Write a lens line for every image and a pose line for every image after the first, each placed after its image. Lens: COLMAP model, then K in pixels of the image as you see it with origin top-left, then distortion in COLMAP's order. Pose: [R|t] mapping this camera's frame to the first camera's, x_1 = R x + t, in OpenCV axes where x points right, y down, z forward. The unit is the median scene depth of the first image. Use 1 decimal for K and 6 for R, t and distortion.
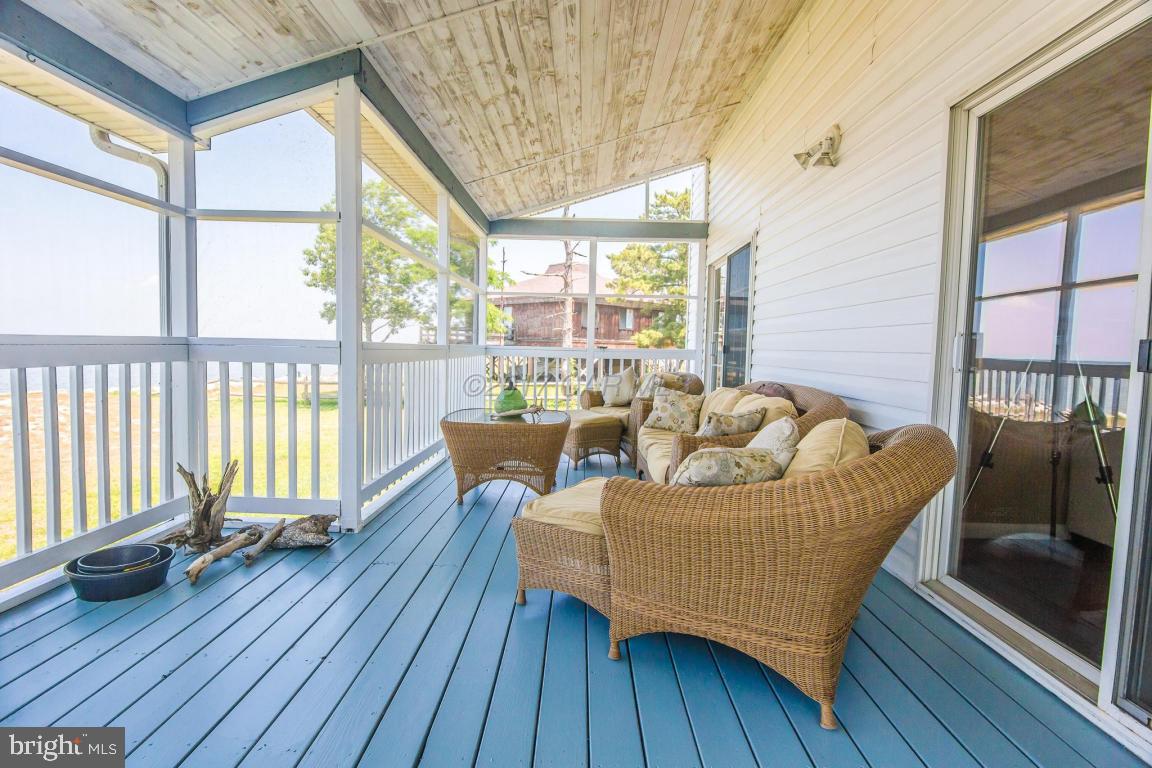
lens RADIAL K [[564.0, 0, 576.0], [0, 564.0, 384.0], [0, 0, 1]] dist [-0.017506, -0.000692]
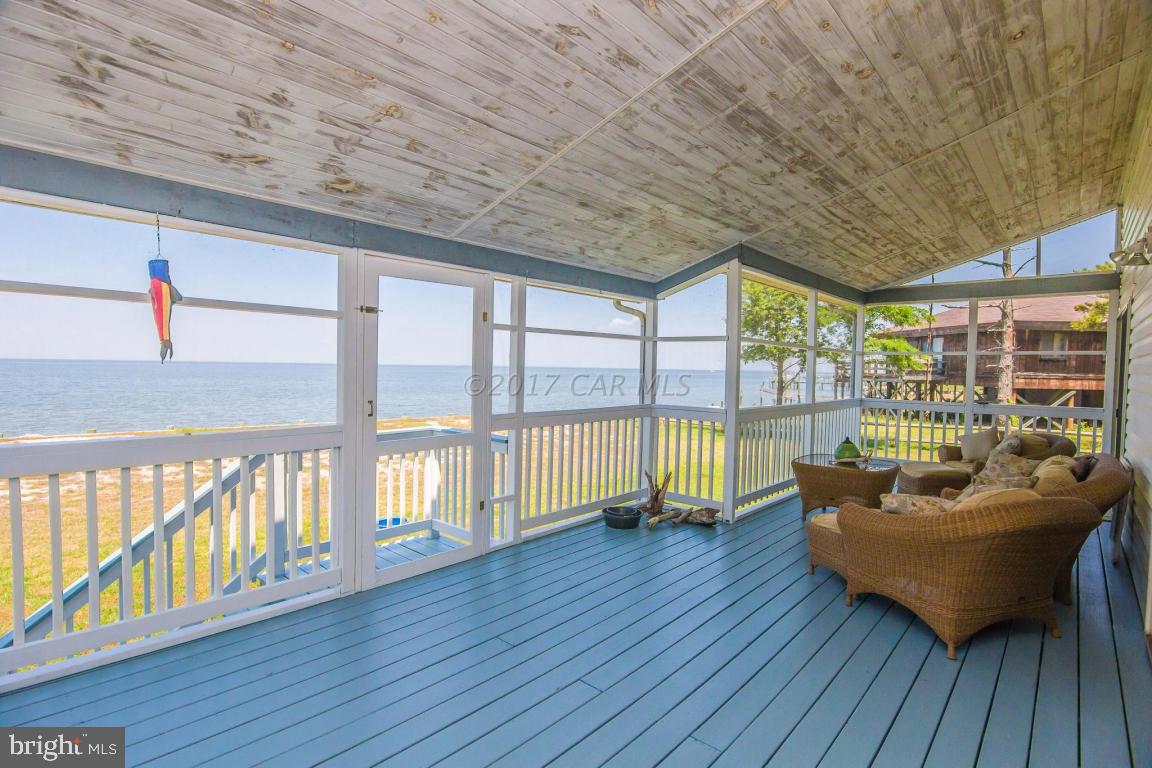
lens RADIAL K [[564.0, 0, 576.0], [0, 564.0, 384.0], [0, 0, 1]] dist [-0.017506, -0.000692]
pose [[0.754853, 0.011631, -0.655791, 0.384617], [-0.045361, 0.998375, -0.034506, -0.077432], [0.654324, 0.055794, 0.754153, -0.642541]]
